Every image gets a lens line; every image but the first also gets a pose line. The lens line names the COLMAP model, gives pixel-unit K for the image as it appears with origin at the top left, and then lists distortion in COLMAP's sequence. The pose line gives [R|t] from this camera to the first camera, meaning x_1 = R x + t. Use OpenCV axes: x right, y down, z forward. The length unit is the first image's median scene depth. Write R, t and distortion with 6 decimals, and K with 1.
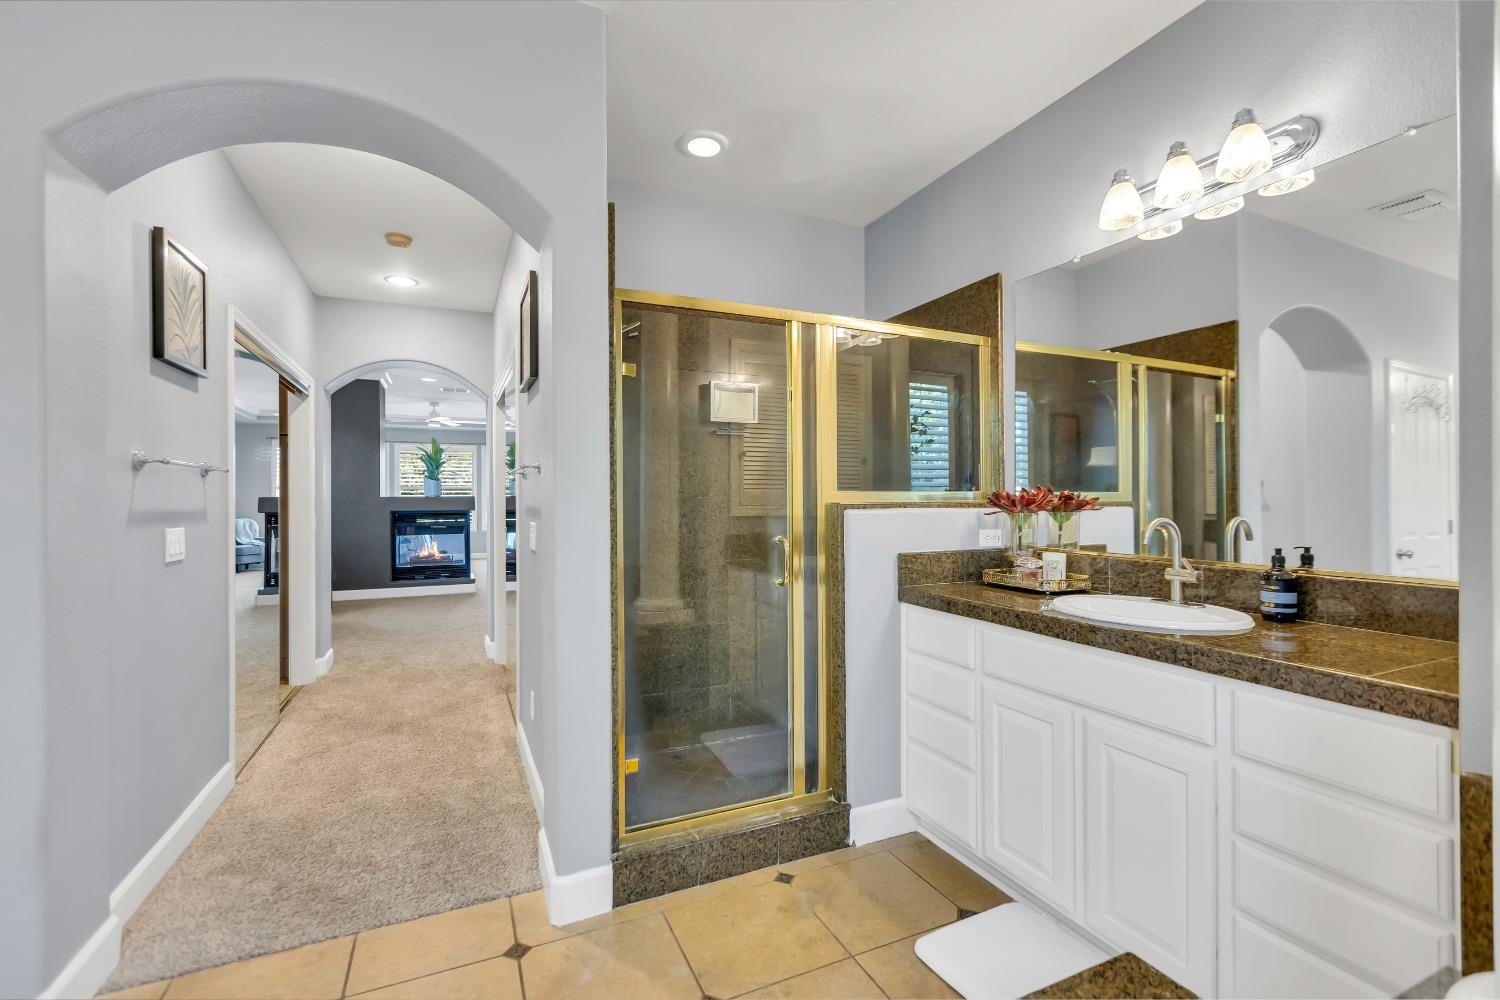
lens RADIAL K [[675.5, 0, 751.1], [0, 675.5, 499.4], [0, 0, 1]] dist [0.000886, 0.000102]
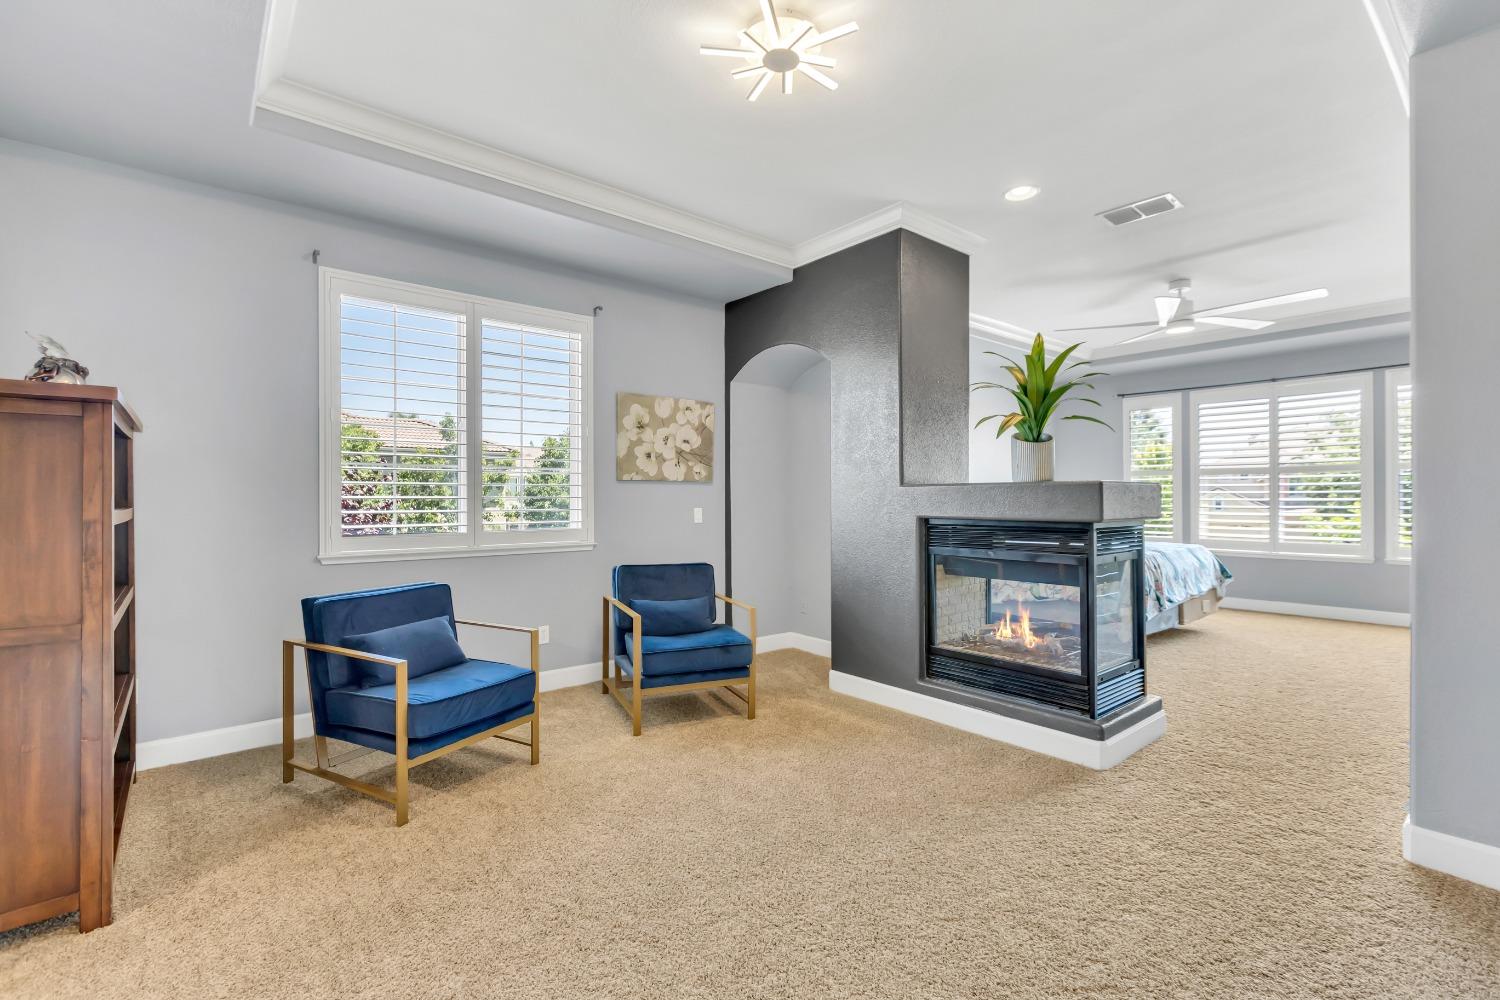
lens RADIAL K [[675.5, 0, 753.1], [0, 675.5, 496.6], [0, 0, 1]] dist [0.000886, 0.000102]
pose [[0.283121, 0.009070, -0.959041, -0.137606], [-0.002611, 0.999959, 0.008687, 0.000213], [0.959081, 0.000045, 0.283133, 0.738469]]
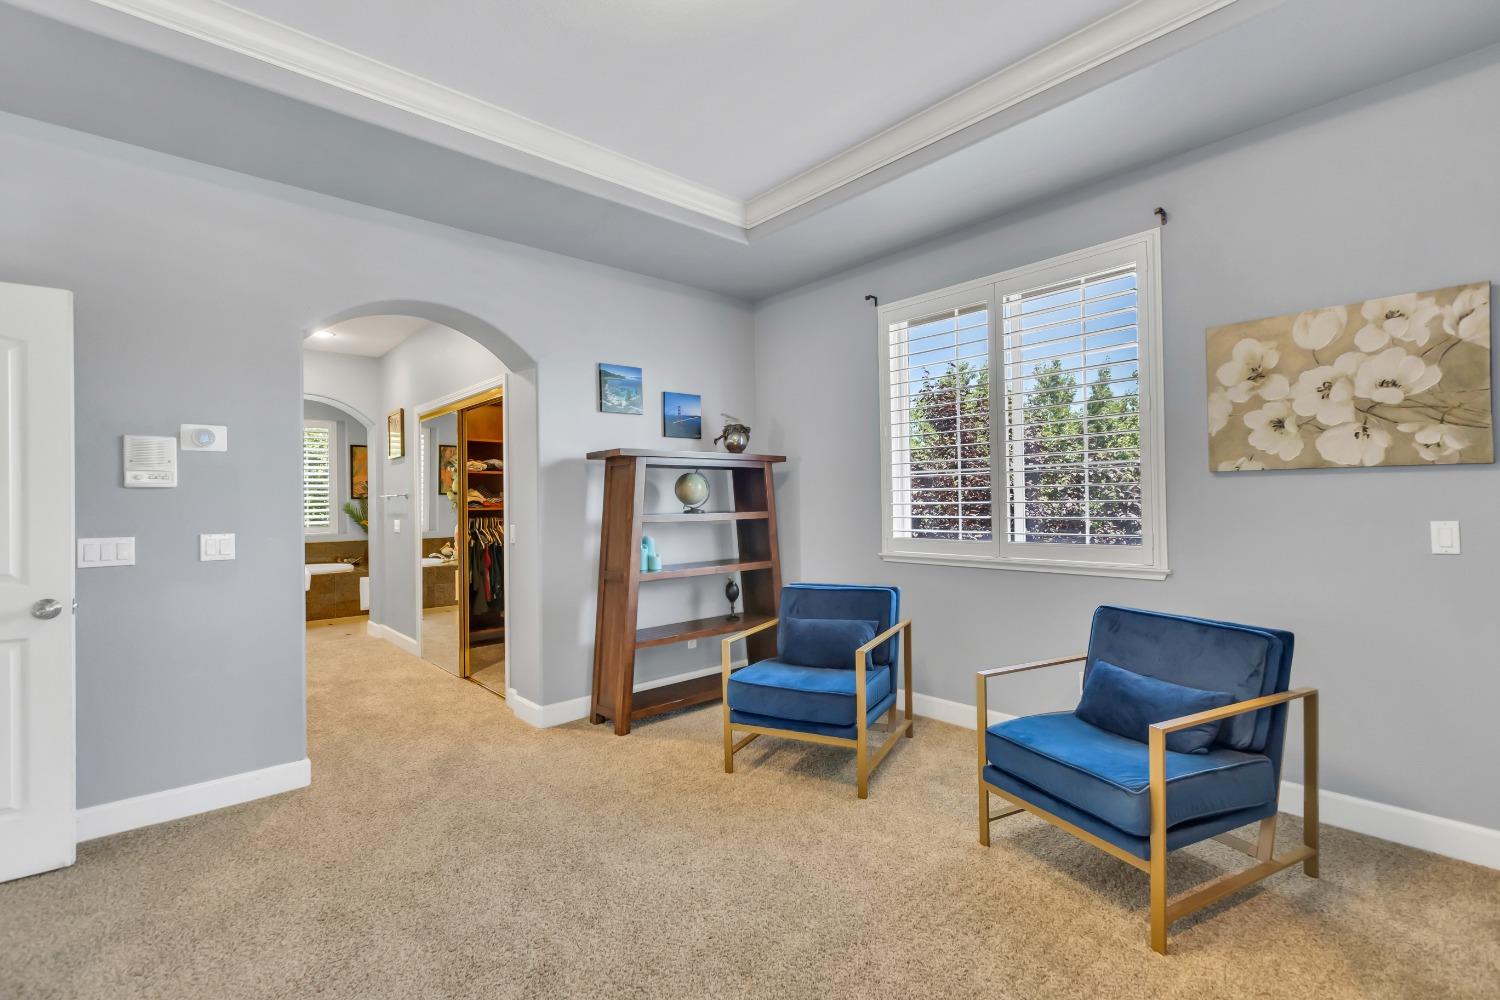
lens RADIAL K [[675.5, 0, 755.7], [0, 675.5, 498.1], [0, 0, 1]] dist [0.000886, 0.000102]
pose [[-0.949765, 0.020955, -0.312261, -0.354166], [0.023069, 0.999729, -0.003078, 0.000548], [0.312111, -0.010127, -0.949992, 1.010338]]
